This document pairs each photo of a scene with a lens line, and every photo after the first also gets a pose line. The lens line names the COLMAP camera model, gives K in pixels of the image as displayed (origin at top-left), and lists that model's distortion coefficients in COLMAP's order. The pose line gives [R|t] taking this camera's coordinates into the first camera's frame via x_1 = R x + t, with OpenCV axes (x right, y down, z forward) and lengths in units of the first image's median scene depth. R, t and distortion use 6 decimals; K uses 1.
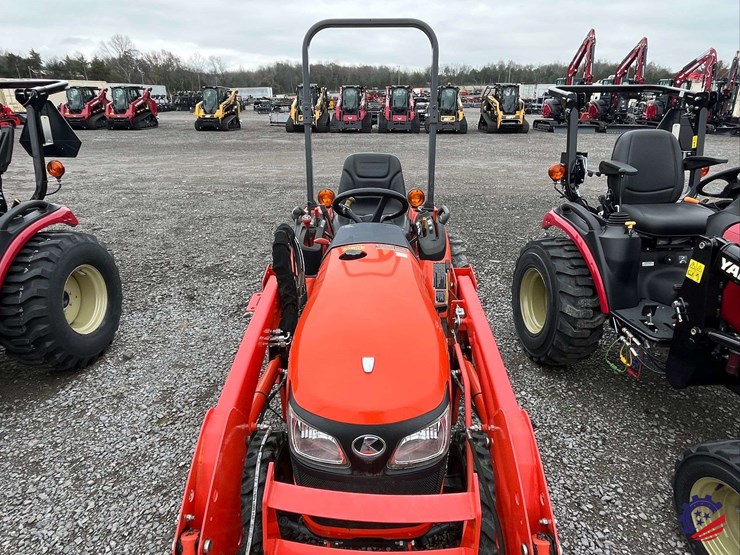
lens RADIAL K [[446.0, 0, 364.0], [0, 446.0, 275.6], [0, 0, 1]] dist [-0.003319, -0.000681]
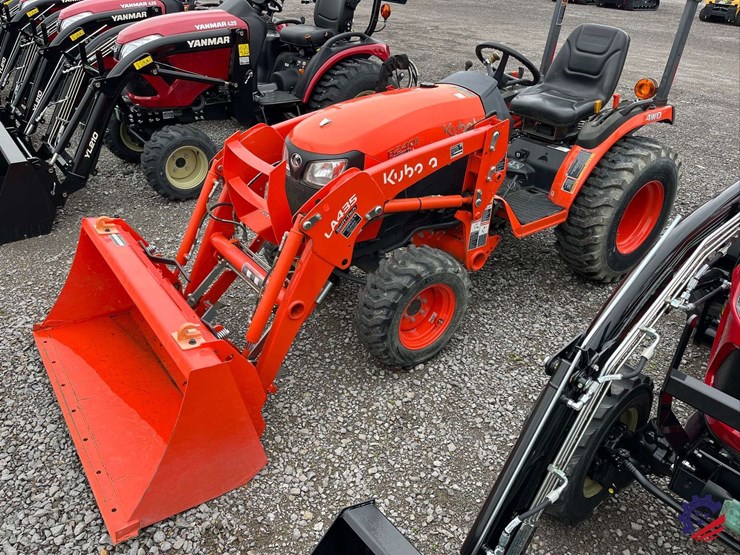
lens RADIAL K [[558.4, 0, 370.5], [0, 558.4, 280.6], [0, 0, 1]] dist [0.057582, -0.077960]
pose [[0.616588, 0.419684, -0.666097, 0.087899], [-0.335660, 0.905453, 0.259782, 0.006897], [0.712146, 0.063403, 0.699162, -0.013287]]
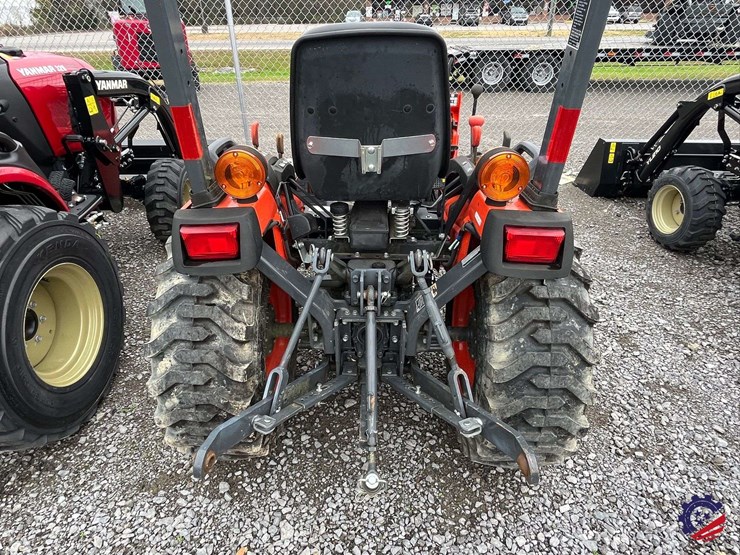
lens RADIAL K [[446.0, 0, 363.4], [0, 446.0, 276.2], [0, 0, 1]] dist [-0.003319, -0.000681]
pose [[-0.999918, -0.002031, 0.012652, 0.002658], [0.008746, 0.613466, 0.789673, -0.053273], [-0.009365, 0.789719, -0.613397, 0.169800]]
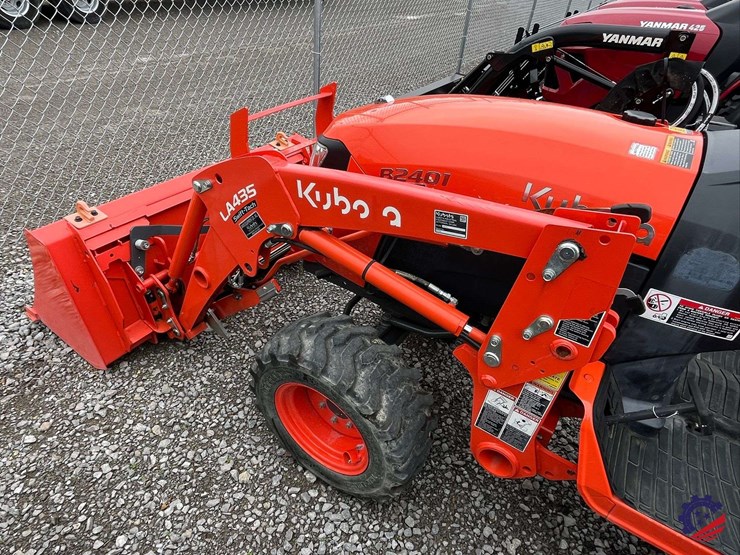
lens RADIAL K [[446.0, 0, 361.3], [0, 446.0, 276.2], [0, 0, 1]] dist [-0.003319, -0.000681]
pose [[-0.524967, 0.479810, -0.702988, 0.051717], [-0.392922, 0.596049, 0.700241, -0.014580], [0.754998, 0.643823, -0.124378, 0.071130]]
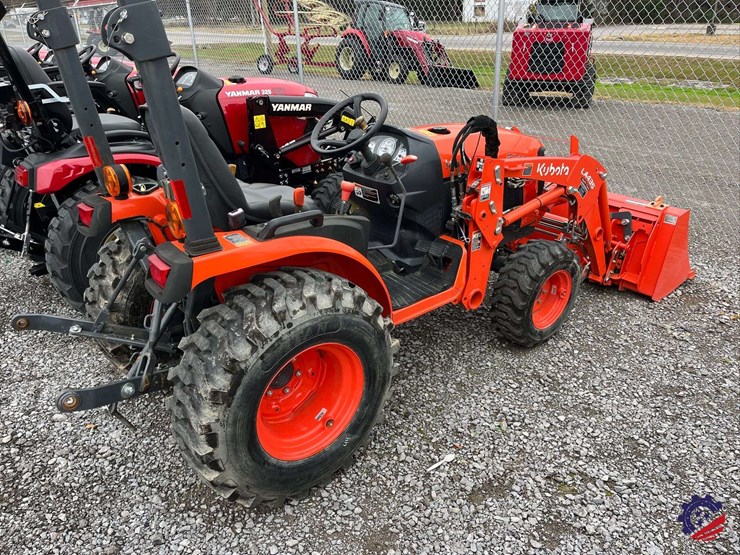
lens RADIAL K [[566.8, 0, 381.0], [0, 566.8, 282.1], [0, 0, 1]] dist [0.035149, -0.008422]
pose [[-0.661641, -0.309762, 0.682847, -0.084599], [0.291438, 0.732838, 0.614827, -0.056900], [-0.690866, 0.605802, -0.394599, 0.150711]]
